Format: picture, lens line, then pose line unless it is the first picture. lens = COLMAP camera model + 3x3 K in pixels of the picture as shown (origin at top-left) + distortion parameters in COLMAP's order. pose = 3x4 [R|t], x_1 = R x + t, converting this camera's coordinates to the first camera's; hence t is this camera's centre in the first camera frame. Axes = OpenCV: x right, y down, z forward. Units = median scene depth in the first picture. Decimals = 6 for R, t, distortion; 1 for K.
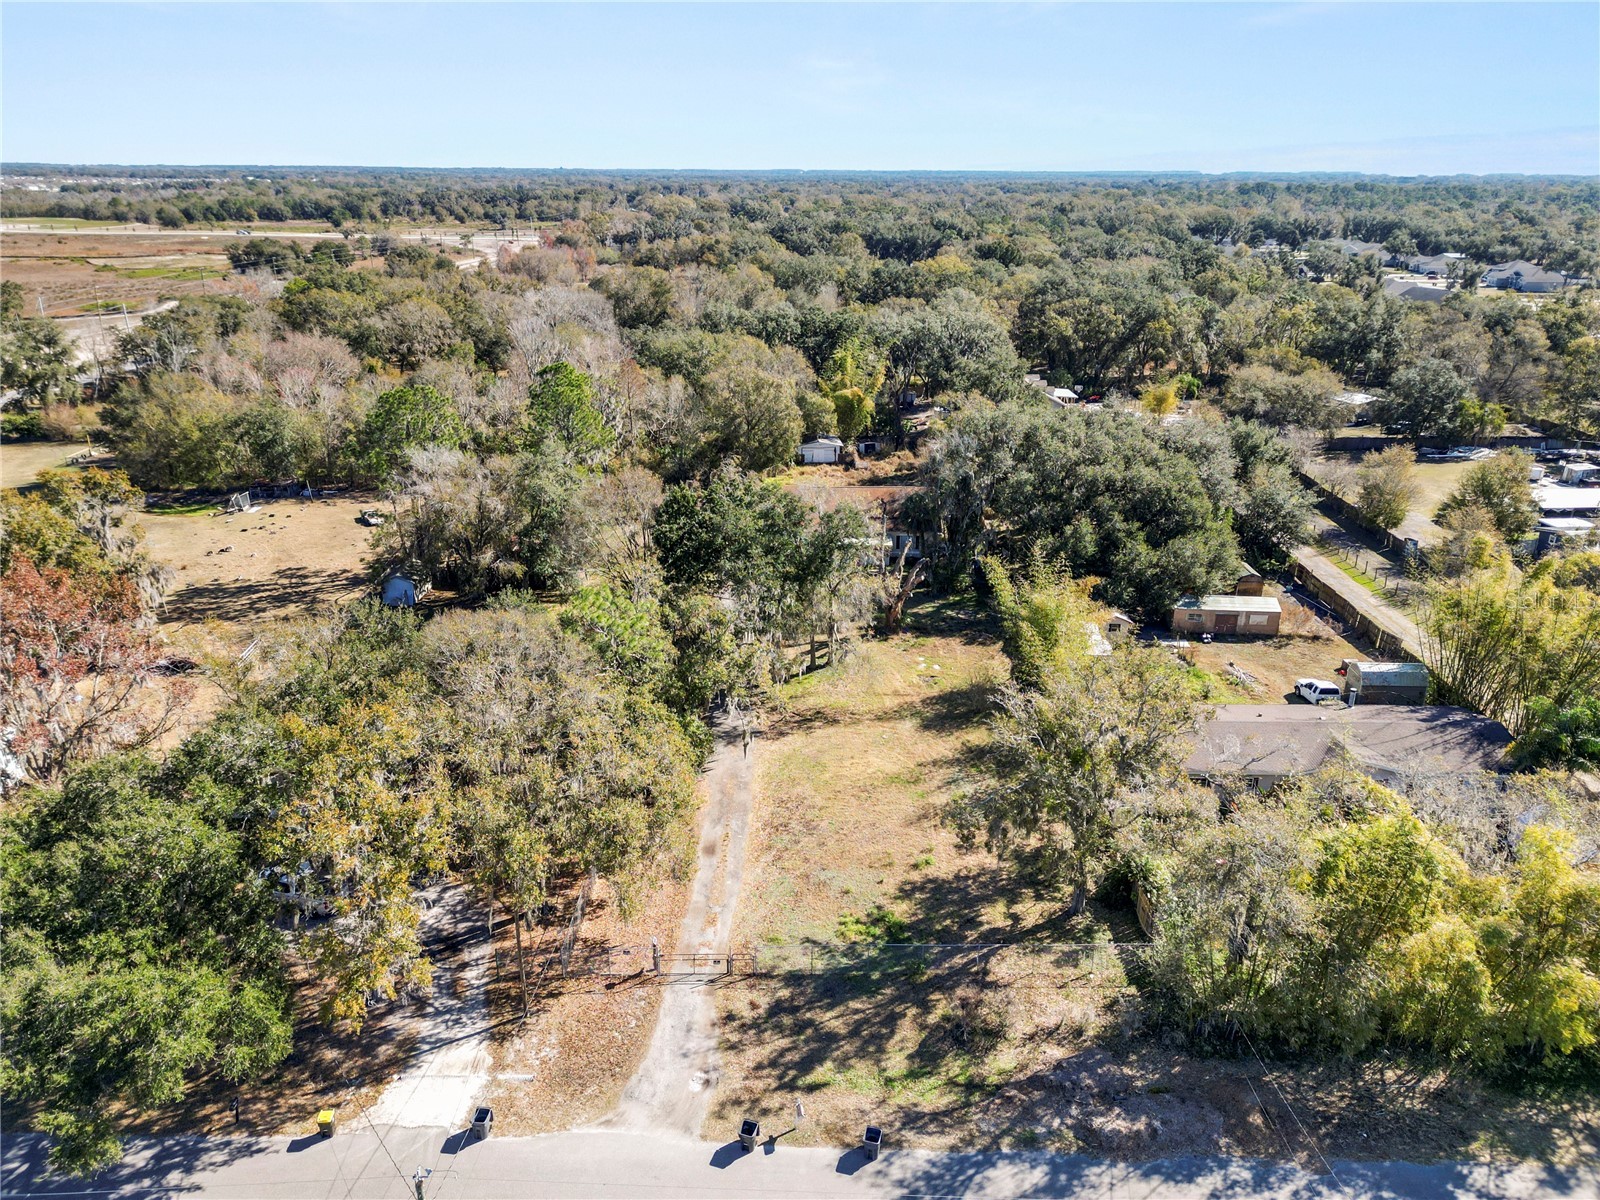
lens RADIAL K [[1127.6, 0, 803.4], [0, 1127.6, 599.3], [0, 0, 1]] dist [0.032929, -0.007465]
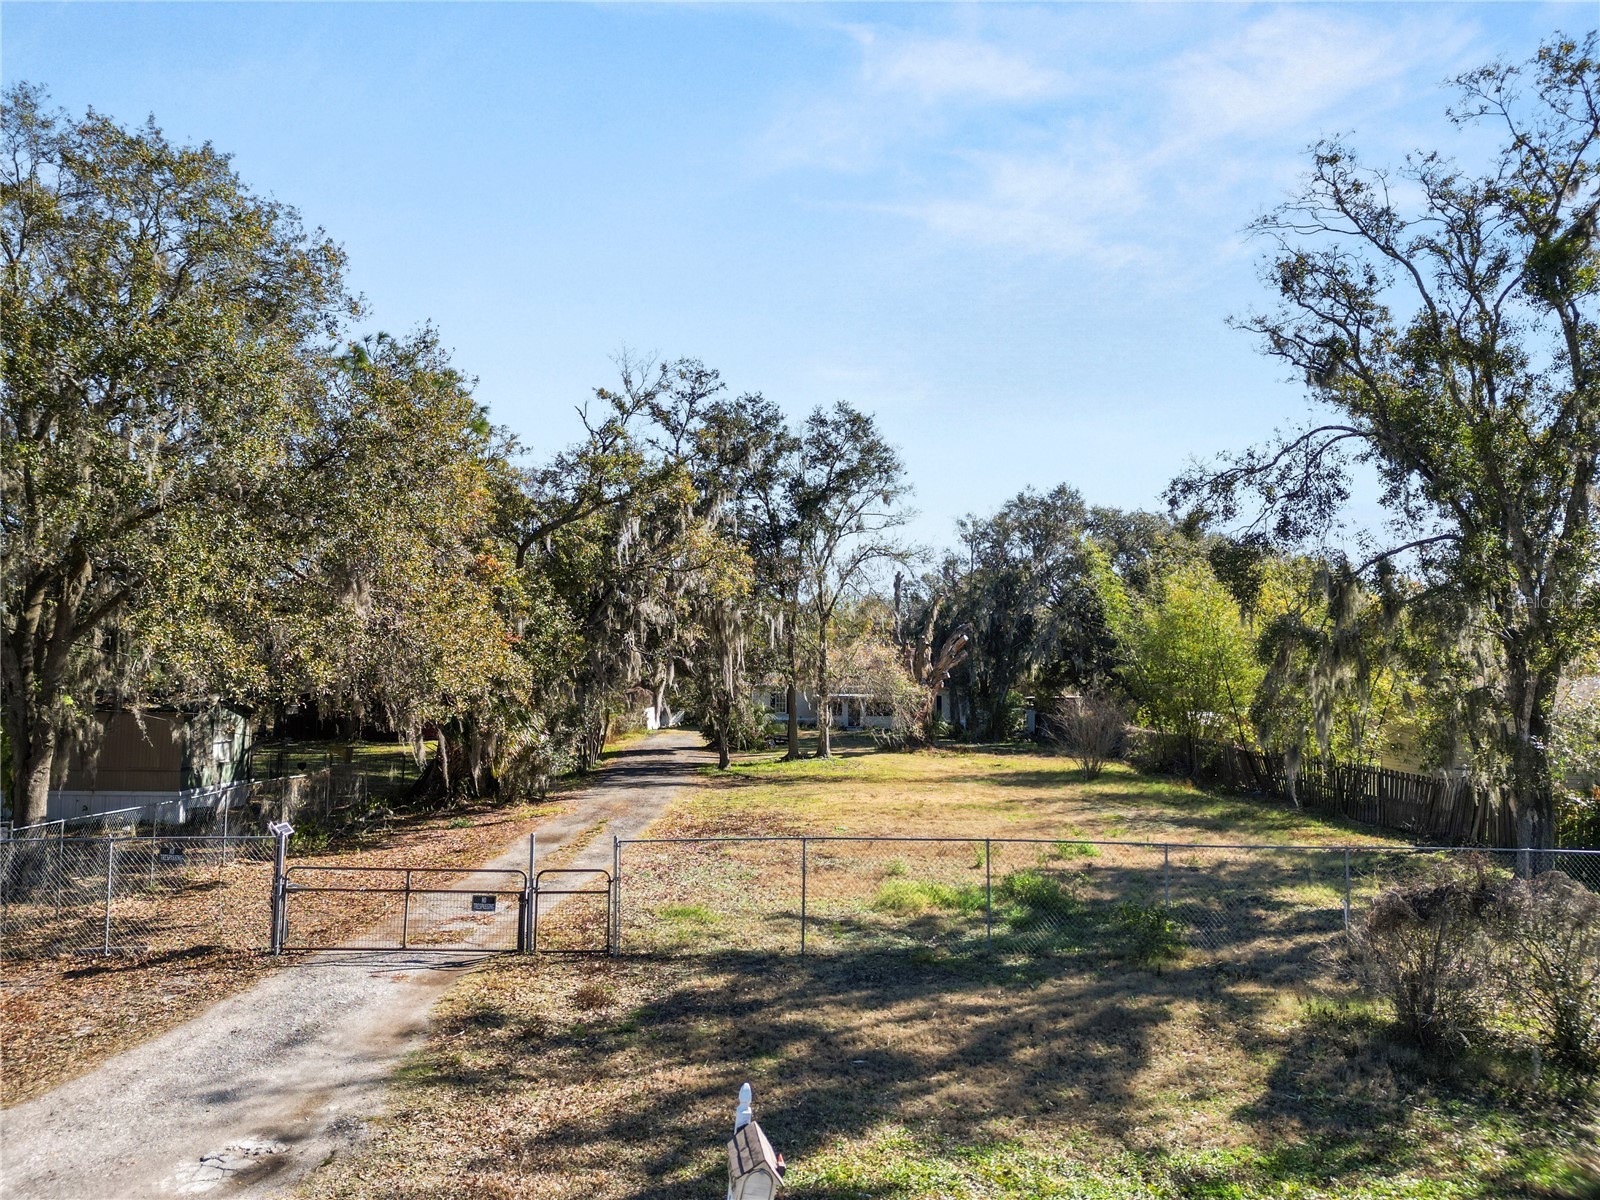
lens RADIAL K [[1127.6, 0, 801.3], [0, 1127.6, 600.6], [0, 0, 1]] dist [0.032929, -0.007465]
pose [[0.999754, 0.005033, 0.021601, 0.000202], [0.004423, 0.909100, -0.416554, 0.399684], [-0.021734, 0.416547, 0.908854, 0.746672]]
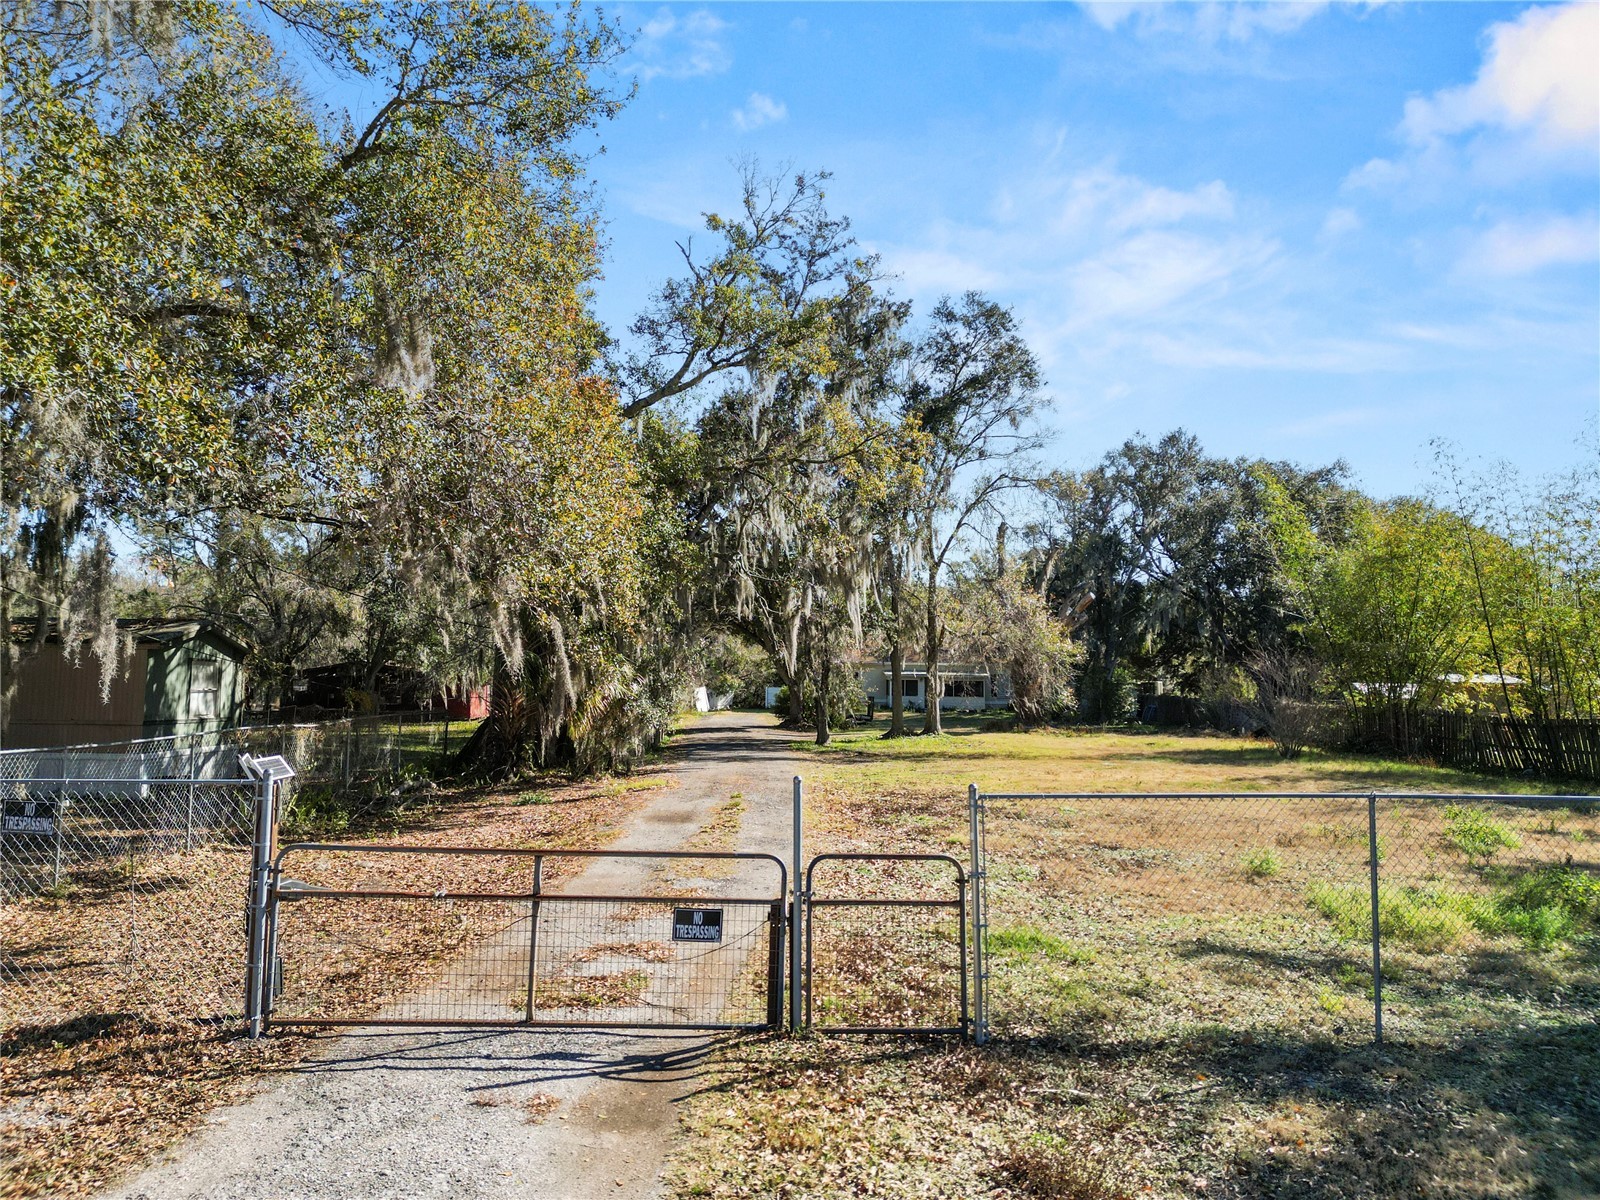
lens RADIAL K [[1127.6, 0, 791.1], [0, 1127.6, 601.8], [0, 0, 1]] dist [0.032929, -0.007465]
pose [[0.999964, 0.004906, 0.006897, -0.069149], [-0.001581, 0.908810, -0.417207, 0.367956], [-0.008315, 0.417181, 0.908785, 0.917296]]
